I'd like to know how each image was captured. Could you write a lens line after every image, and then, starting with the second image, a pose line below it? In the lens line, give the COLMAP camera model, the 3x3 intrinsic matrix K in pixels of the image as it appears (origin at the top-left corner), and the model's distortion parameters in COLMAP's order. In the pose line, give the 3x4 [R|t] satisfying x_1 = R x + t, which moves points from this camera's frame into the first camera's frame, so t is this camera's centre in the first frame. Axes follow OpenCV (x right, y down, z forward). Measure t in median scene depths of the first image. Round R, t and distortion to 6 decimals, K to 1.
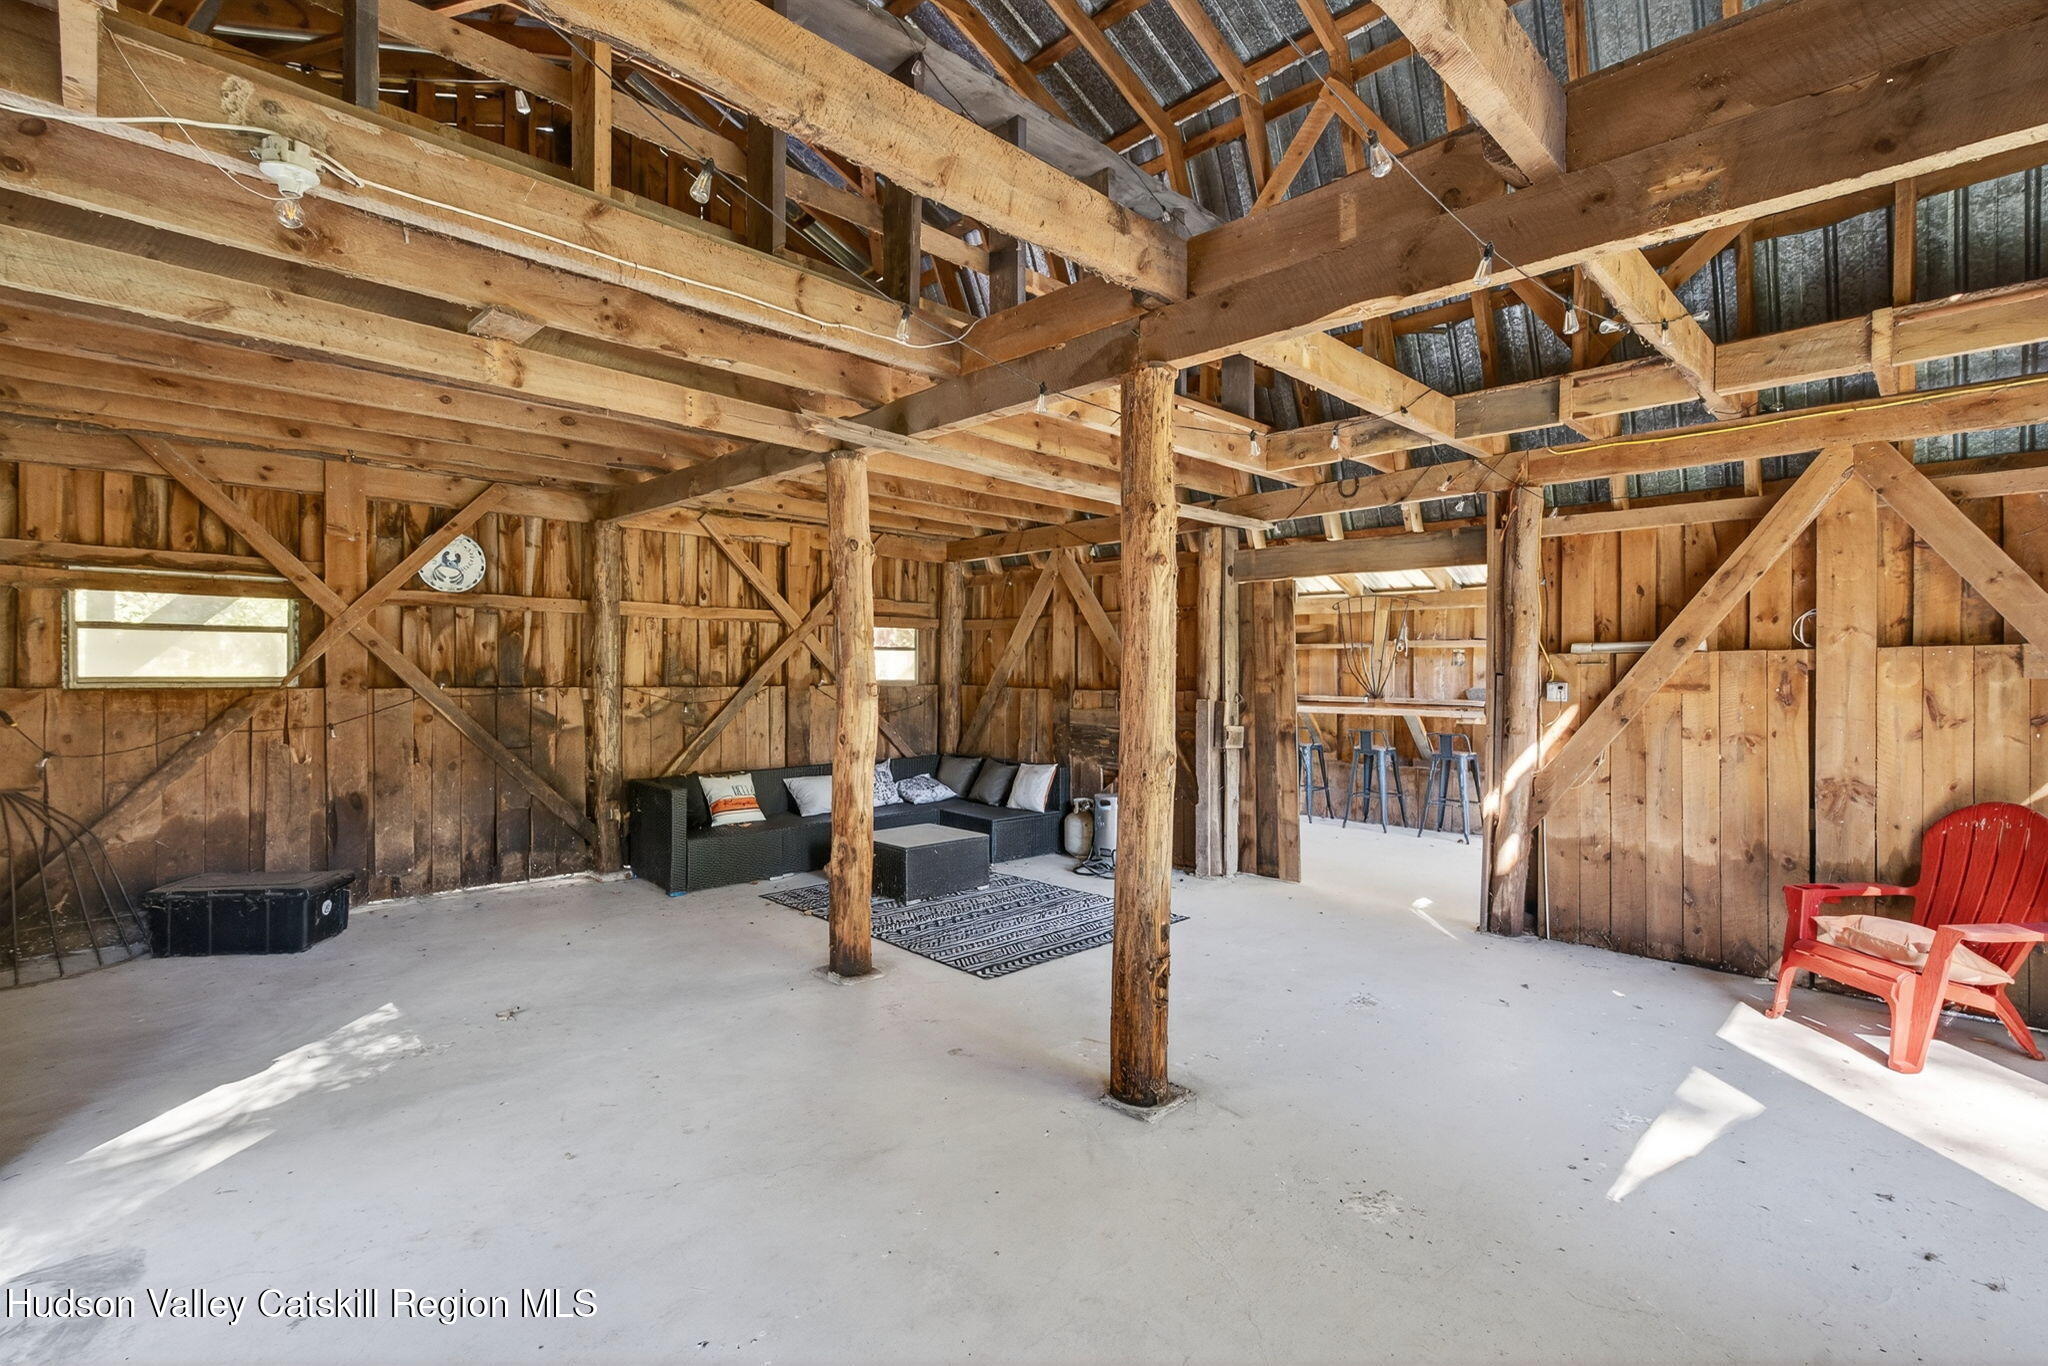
lens RADIAL K [[926.1, 0, 1019.8], [0, 926.1, 671.4], [0, 0, 1]] dist [-0.003193, 0.000147]
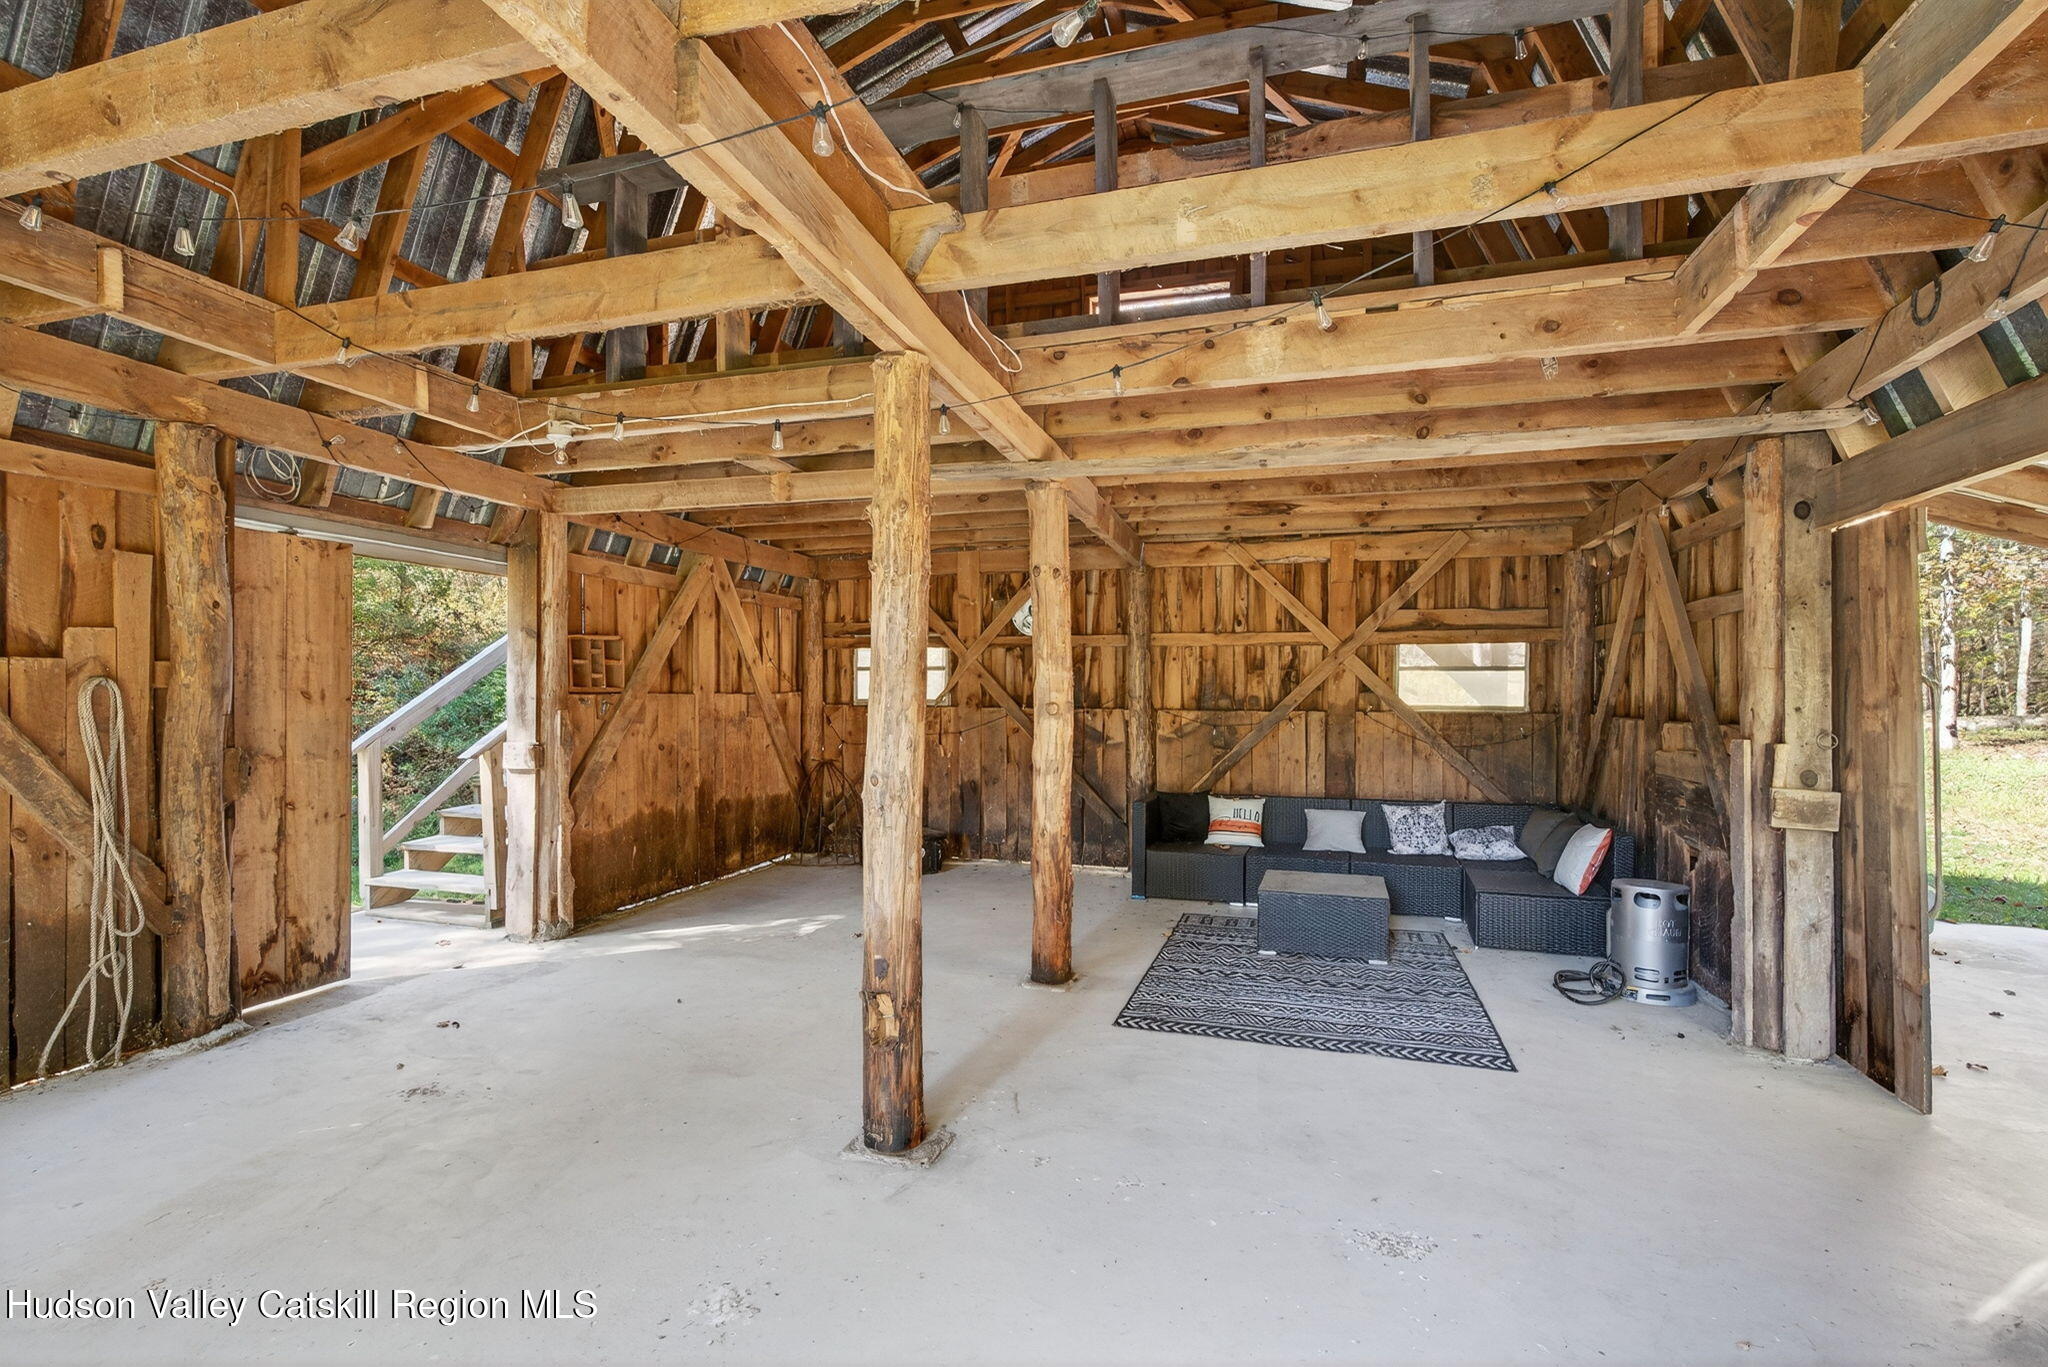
lens RADIAL K [[926.1, 0, 1020.4], [0, 926.1, 694.0], [0, 0, 1]] dist [-0.003193, 0.000147]
pose [[0.476238, -0.006171, -0.879295, 0.479309], [-0.003628, 0.999953, -0.008983, 0.008461], [0.879309, 0.007468, 0.476193, 0.315073]]
